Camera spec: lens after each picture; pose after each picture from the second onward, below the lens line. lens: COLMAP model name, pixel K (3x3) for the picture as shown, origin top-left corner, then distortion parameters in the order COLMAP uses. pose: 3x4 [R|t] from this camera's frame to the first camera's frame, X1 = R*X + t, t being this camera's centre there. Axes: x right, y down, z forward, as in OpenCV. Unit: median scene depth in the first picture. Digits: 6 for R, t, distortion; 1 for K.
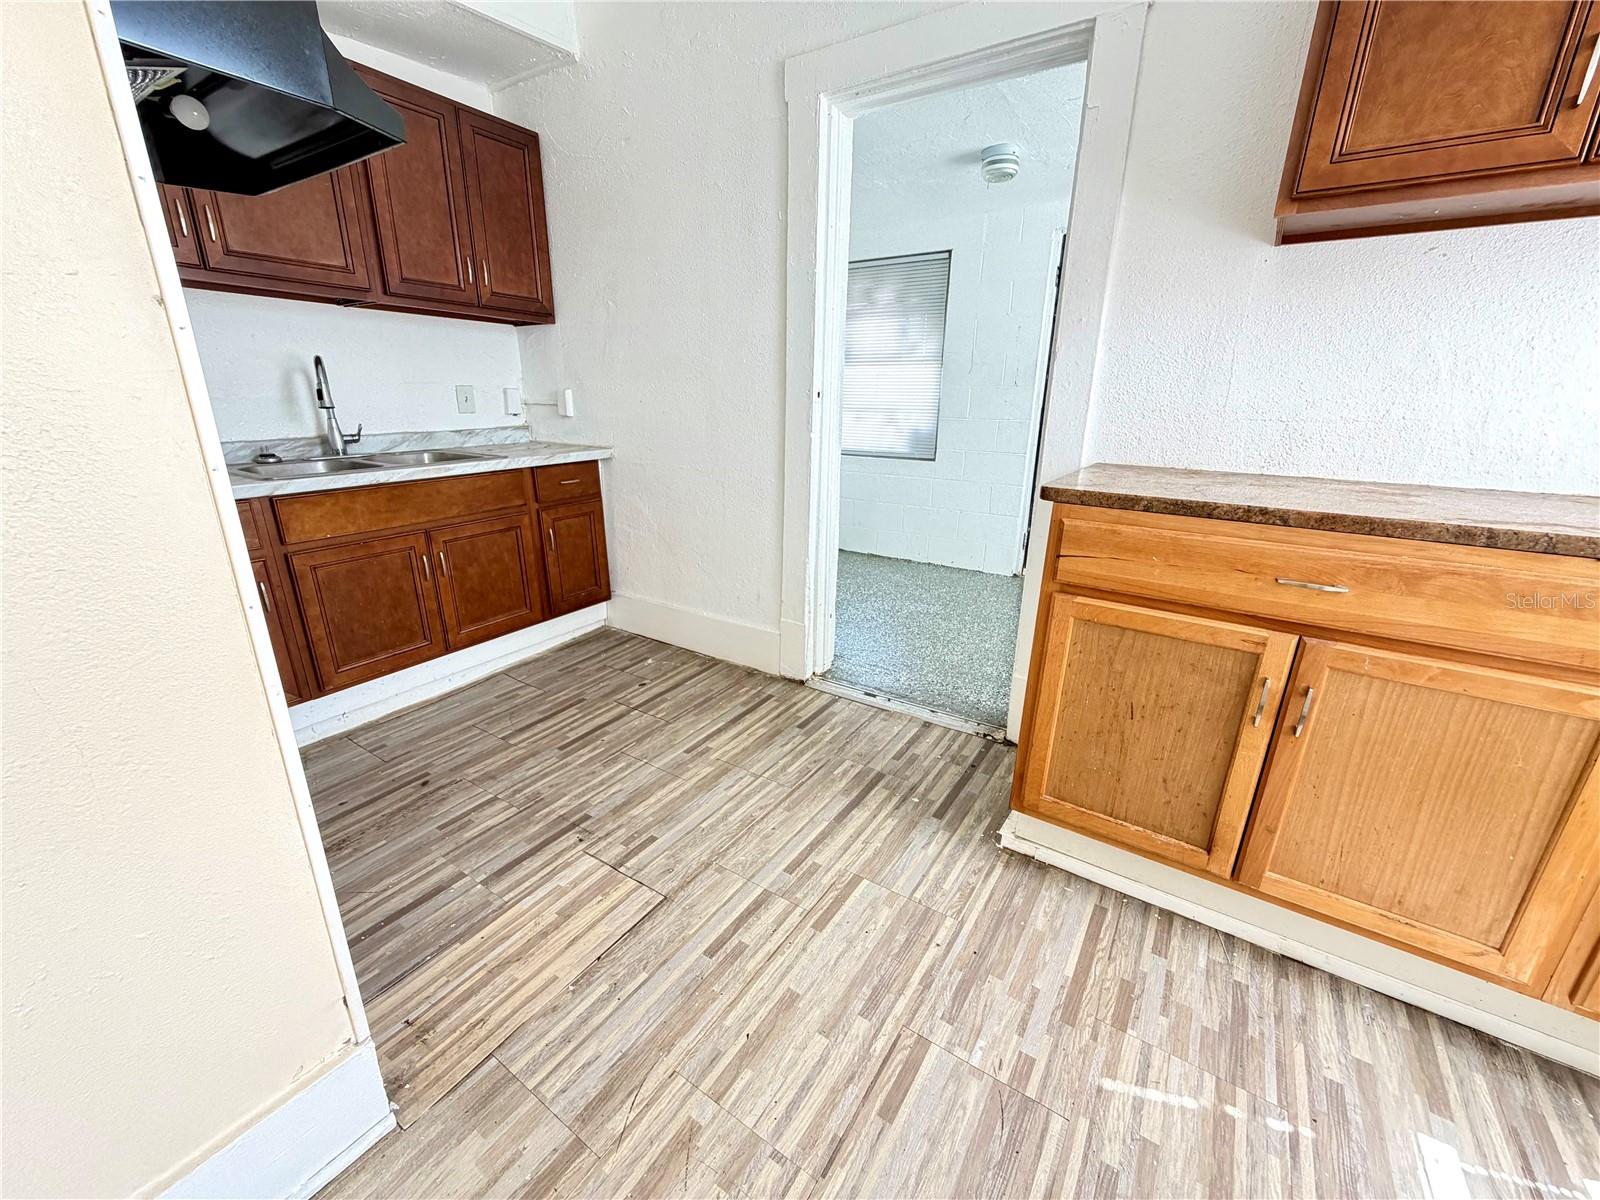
lens RADIAL K [[642.3, 0, 800.0], [0, 642.3, 600.0], [0, 0, 1]] dist [-0.001449, 0.000600]
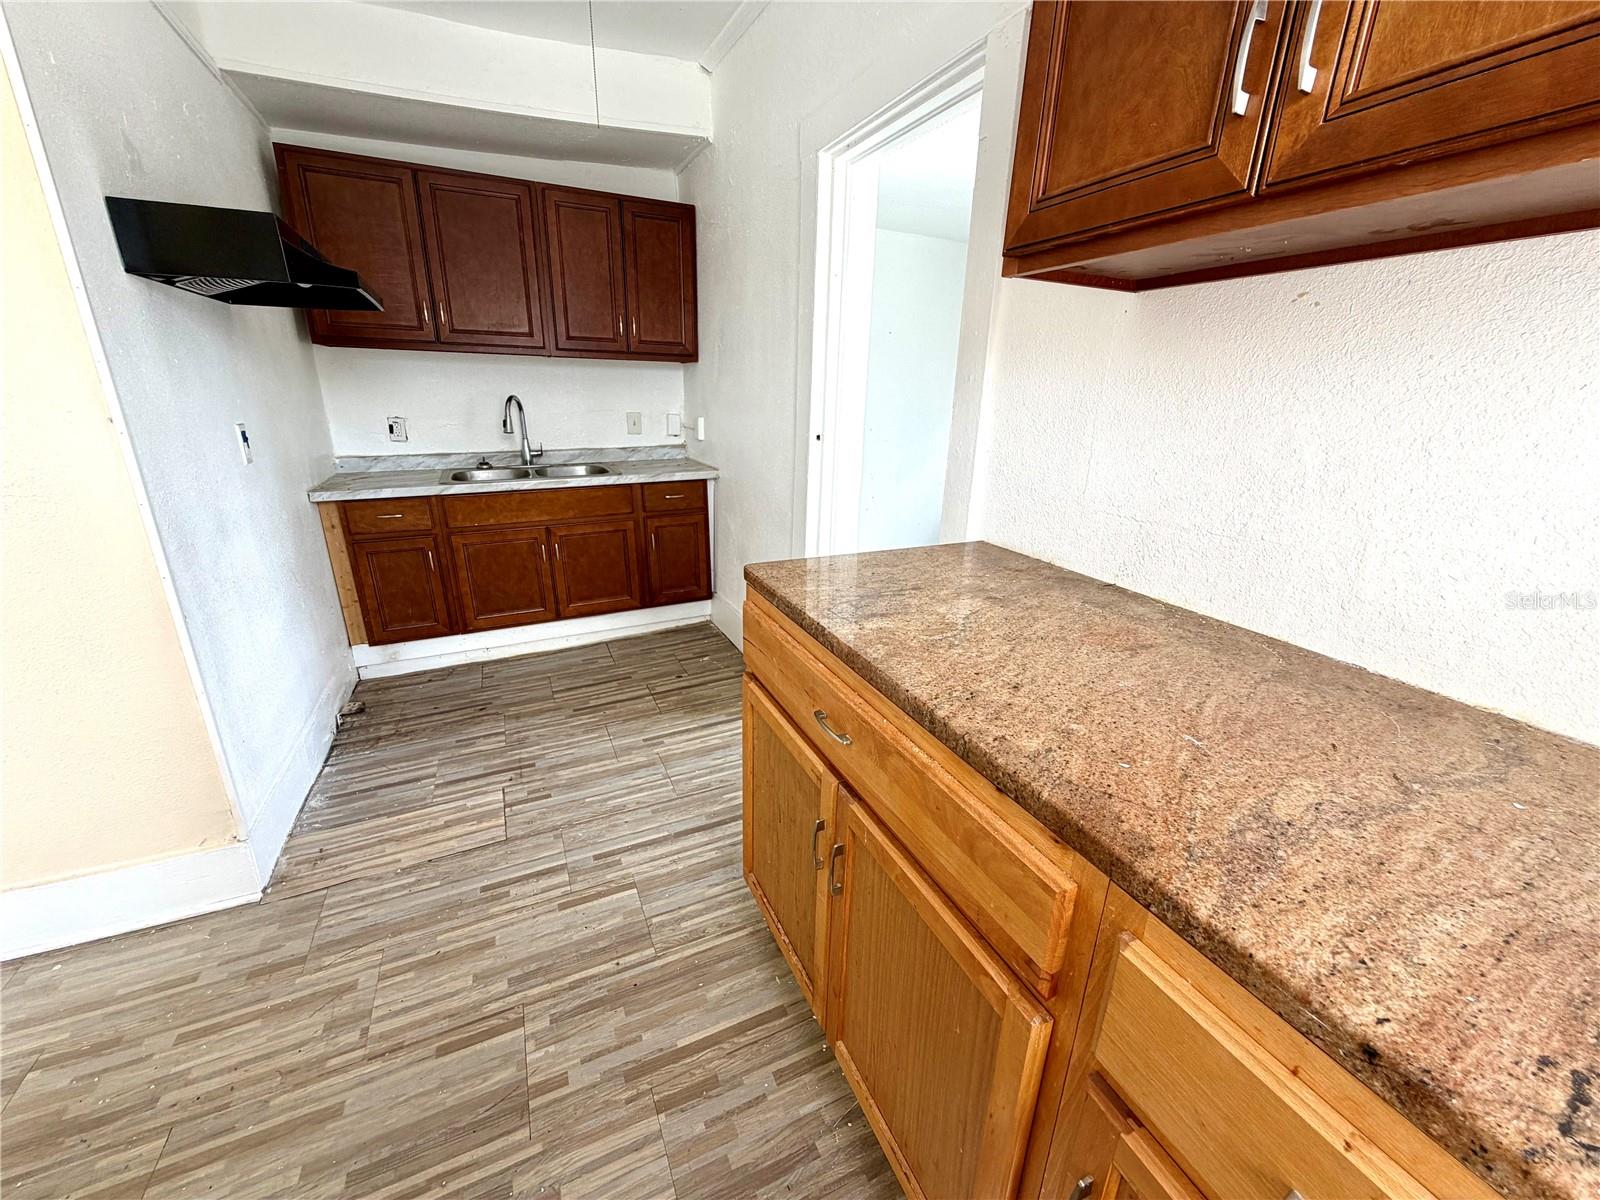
lens RADIAL K [[642.3, 0, 800.0], [0, 642.3, 600.0], [0, 0, 1]] dist [-0.001449, 0.000600]
pose [[0.852999, 0.167125, -0.494430, 0.681869], [-0.165333, 0.985082, 0.047738, -0.133351], [0.495032, 0.041025, 0.867905, 0.129764]]
